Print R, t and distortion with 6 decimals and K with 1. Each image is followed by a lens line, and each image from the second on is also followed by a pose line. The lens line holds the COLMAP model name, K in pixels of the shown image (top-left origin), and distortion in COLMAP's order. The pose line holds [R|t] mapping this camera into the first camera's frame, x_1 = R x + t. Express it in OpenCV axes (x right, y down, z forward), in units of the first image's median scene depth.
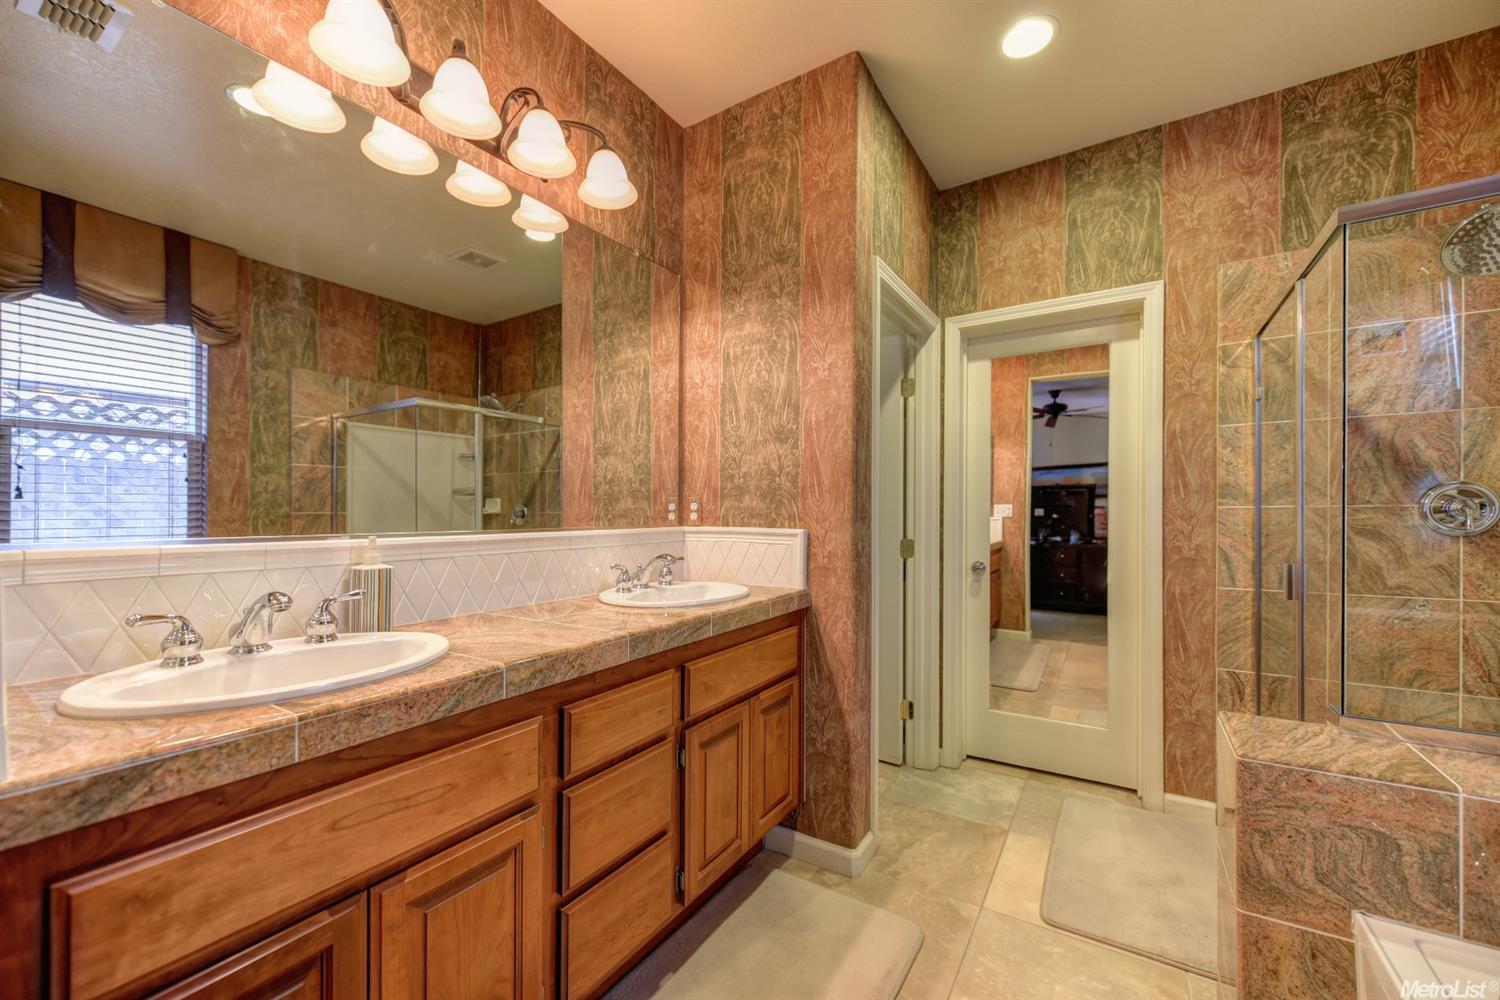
lens RADIAL K [[585.8, 0, 746.1], [0, 585.8, 495.2], [0, 0, 1]] dist [0.001103, -0.000809]
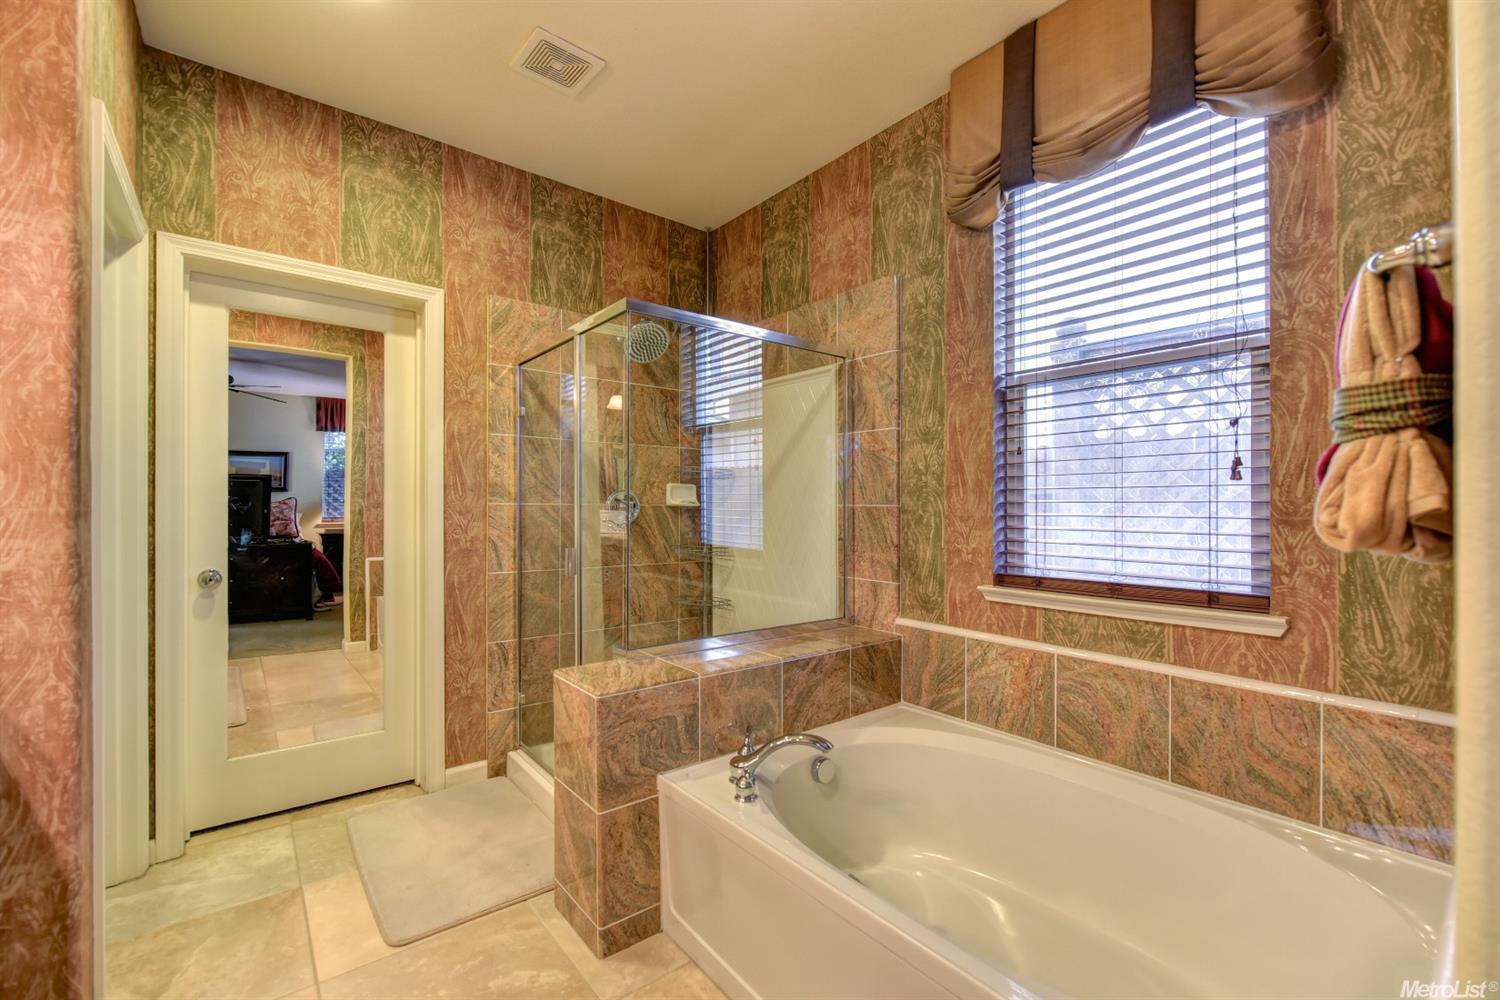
lens RADIAL K [[601.6, 0, 757.0], [0, 601.6, 496.4], [0, 0, 1]] dist [-0.005932, -0.000546]
pose [[0.333806, 0.027338, 0.942245, -0.130172], [-0.036660, 0.999200, -0.016004, 0.005329], [-0.941929, -0.029200, 0.334541, 0.101393]]
